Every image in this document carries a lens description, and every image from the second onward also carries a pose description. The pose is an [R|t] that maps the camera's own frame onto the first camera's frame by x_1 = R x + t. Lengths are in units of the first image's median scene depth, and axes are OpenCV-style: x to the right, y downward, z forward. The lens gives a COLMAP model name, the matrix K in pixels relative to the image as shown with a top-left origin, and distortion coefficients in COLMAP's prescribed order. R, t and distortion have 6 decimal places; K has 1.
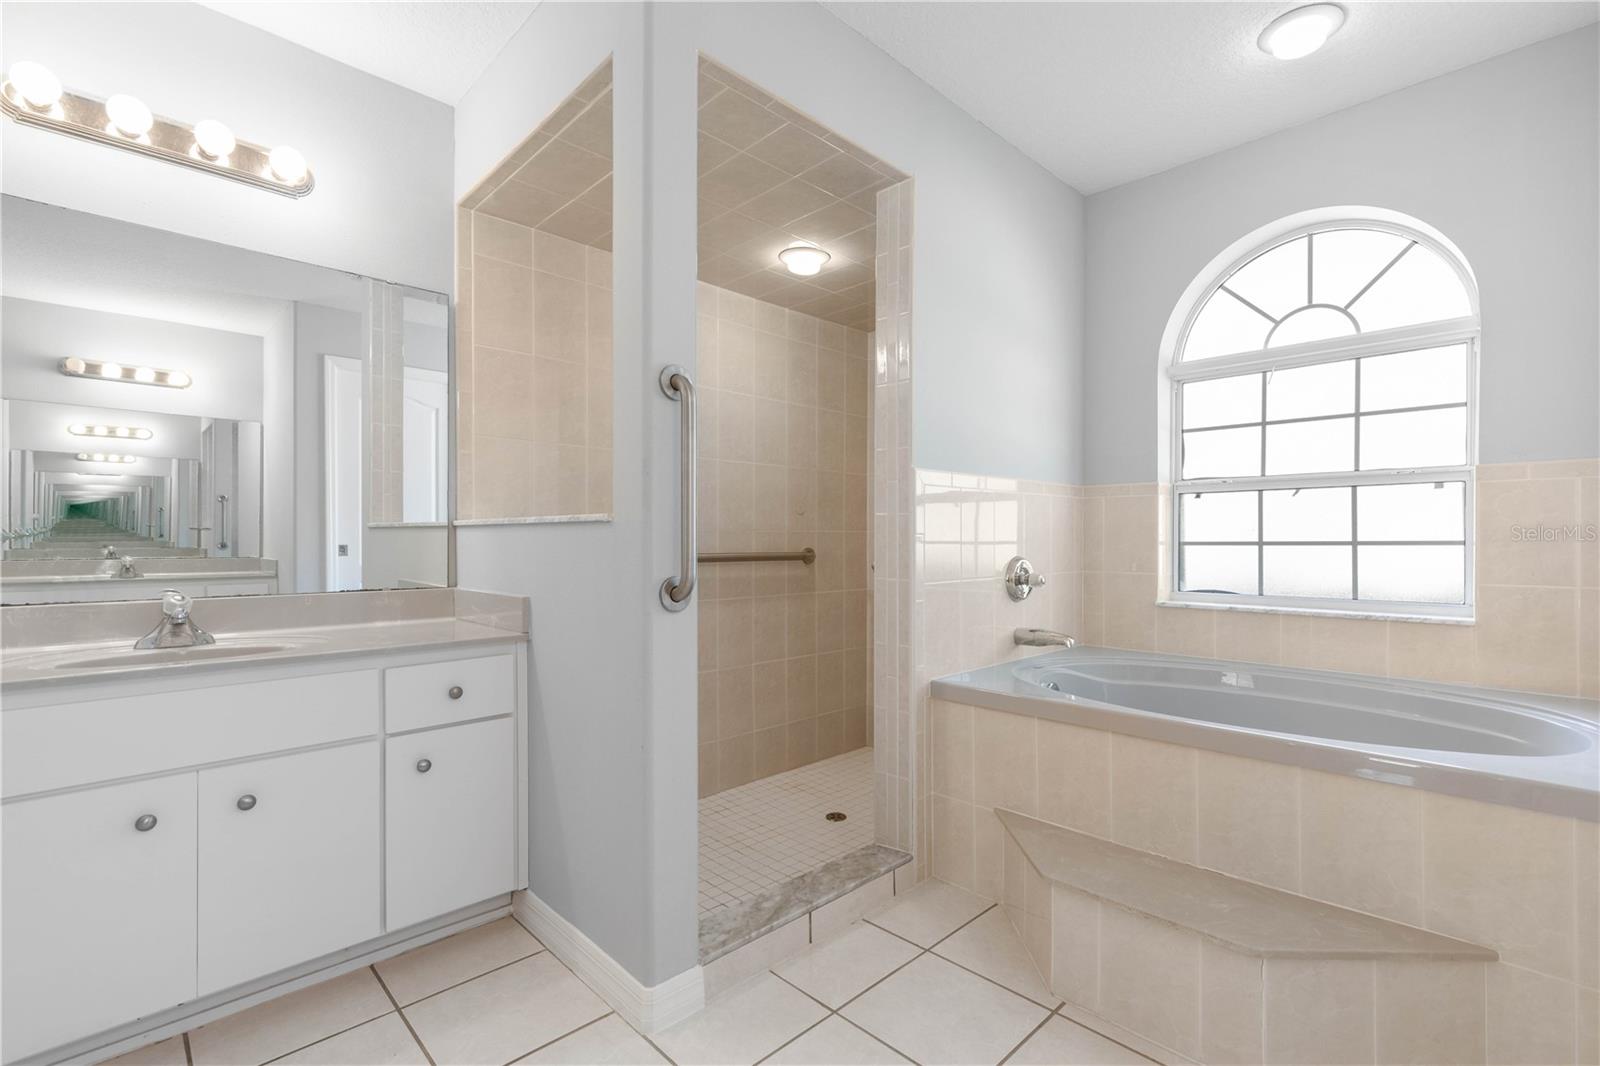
lens RADIAL K [[724.0, 0, 801.8], [0, 724.0, 540.0], [0, 0, 1]] dist [0.003666, 0.000228]
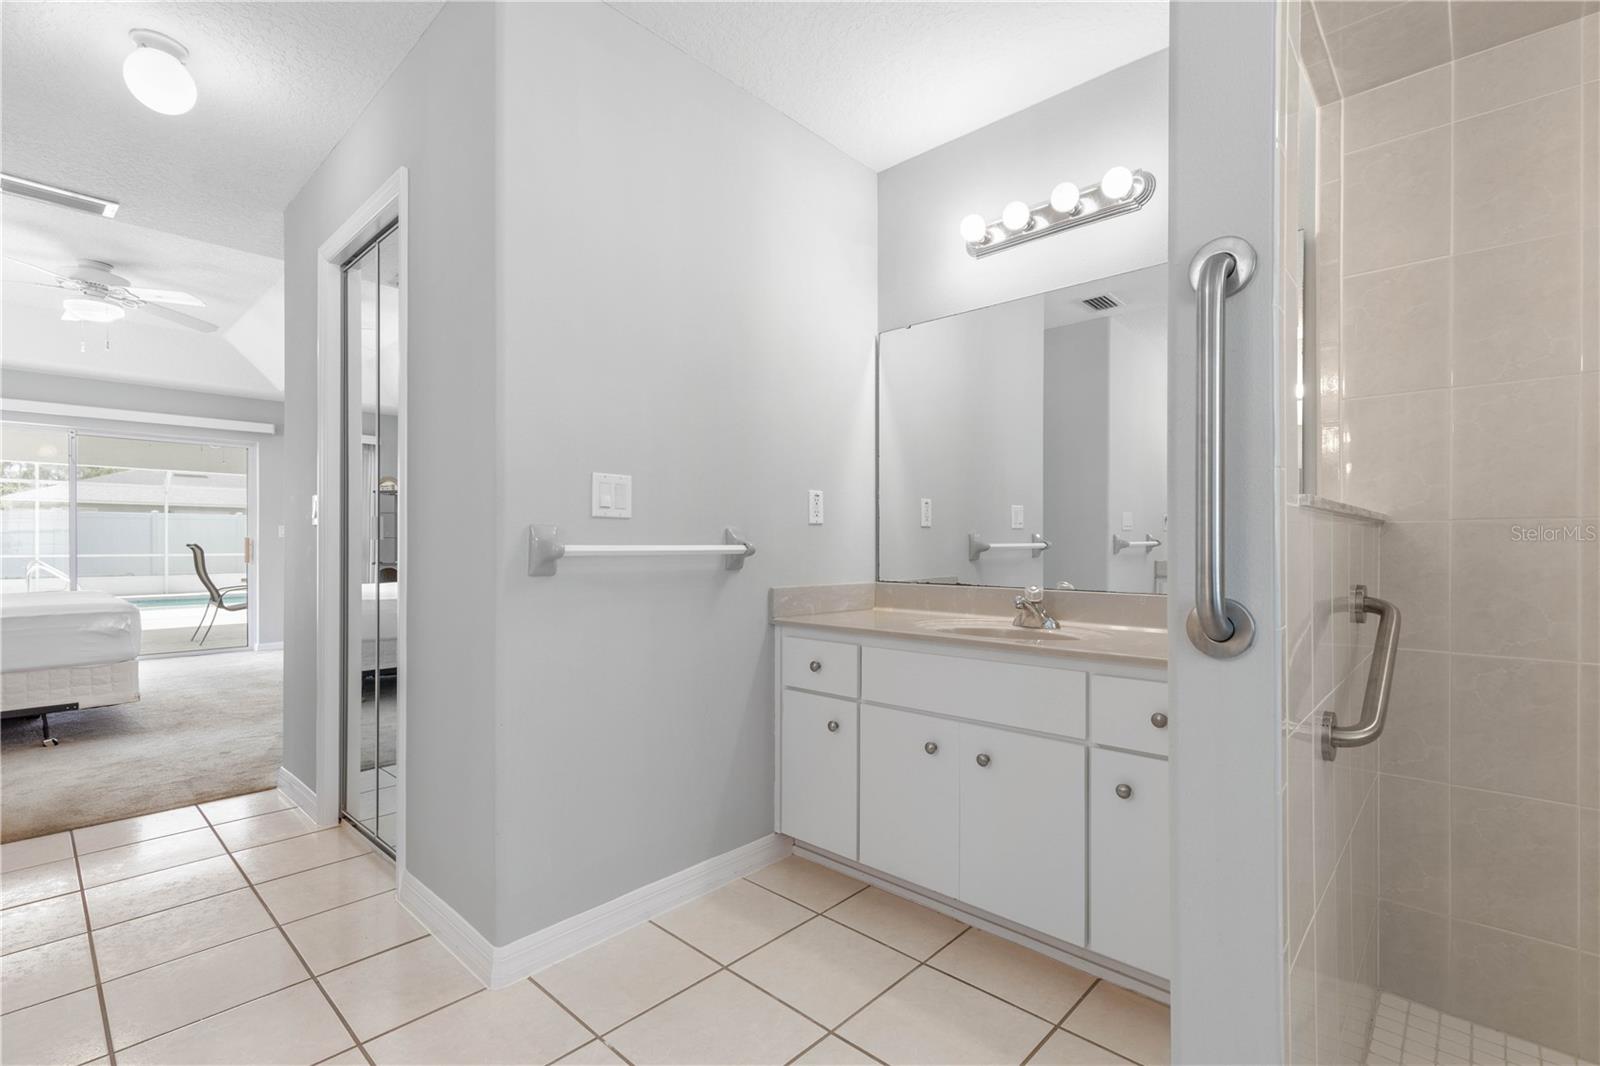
lens RADIAL K [[724.0, 0, 801.8], [0, 724.0, 540.0], [0, 0, 1]] dist [0.003666, 0.000228]
pose [[0.048219, -0.005328, -0.998823, 0.366952], [-0.000127, 0.999986, -0.005340, 0.004652], [0.998837, 0.000385, 0.048218, 0.567561]]
